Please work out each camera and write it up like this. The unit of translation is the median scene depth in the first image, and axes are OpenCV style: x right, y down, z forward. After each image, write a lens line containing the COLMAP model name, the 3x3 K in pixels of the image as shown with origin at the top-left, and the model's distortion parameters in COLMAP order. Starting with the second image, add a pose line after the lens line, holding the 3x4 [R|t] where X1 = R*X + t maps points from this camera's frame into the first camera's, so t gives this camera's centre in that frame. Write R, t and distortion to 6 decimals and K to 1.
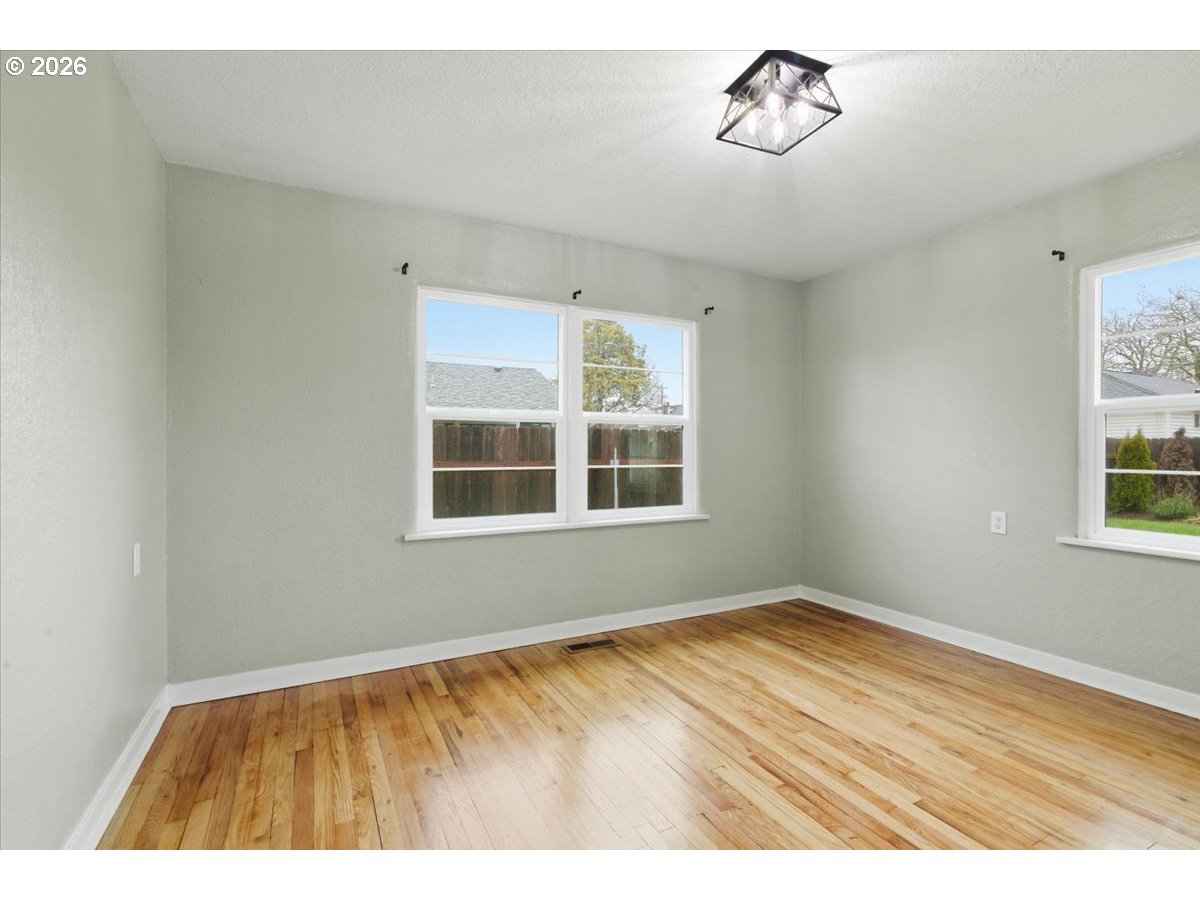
lens RADIAL K [[552.1, 0, 598.0], [0, 552.1, 448.2], [0, 0, 1]] dist [-0.003440, 0.000158]
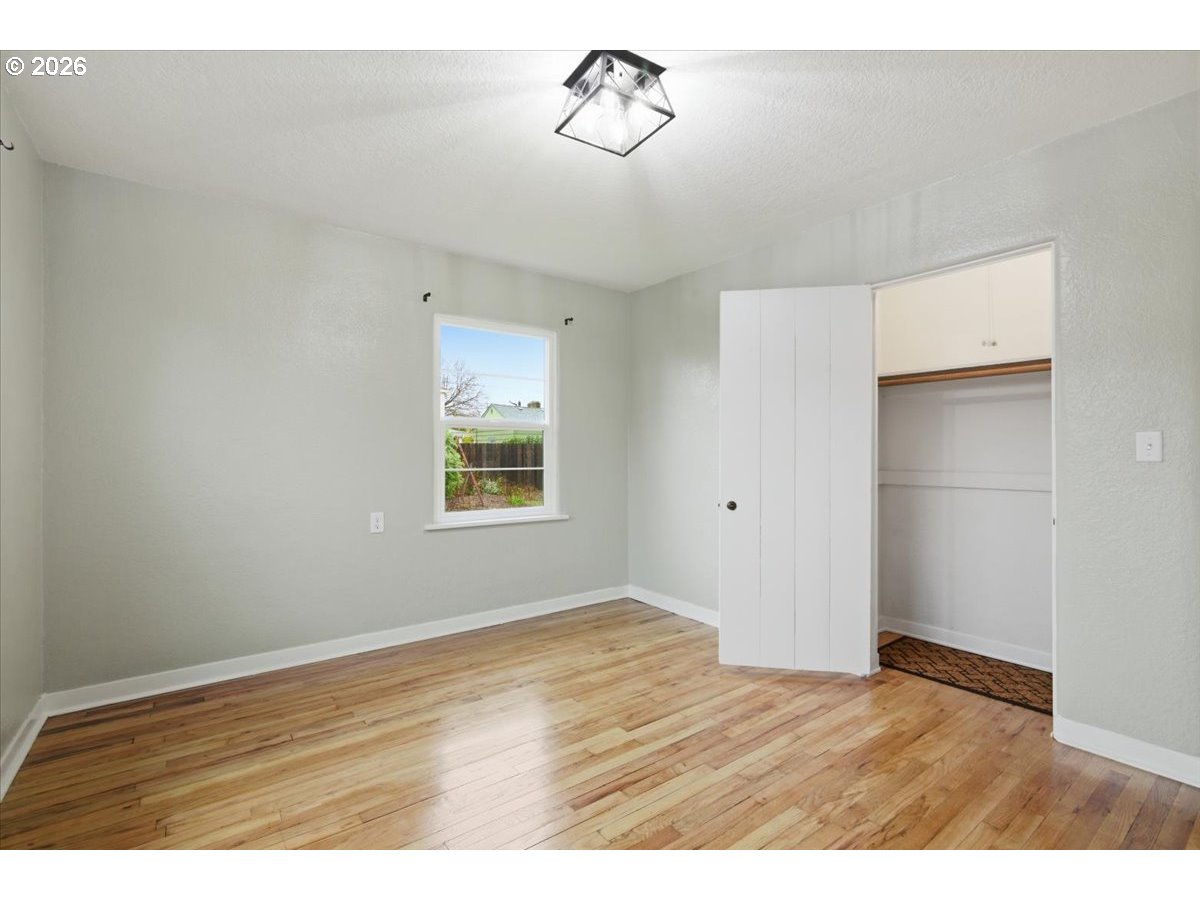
lens RADIAL K [[552.1, 0, 598.0], [0, 552.1, 448.2], [0, 0, 1]] dist [-0.003440, 0.000158]
pose [[-0.159946, 0.007307, 0.987099, -0.438272], [-0.000394, 0.999972, -0.007466, -0.001348], [-0.987126, -0.001583, -0.159938, 0.817469]]
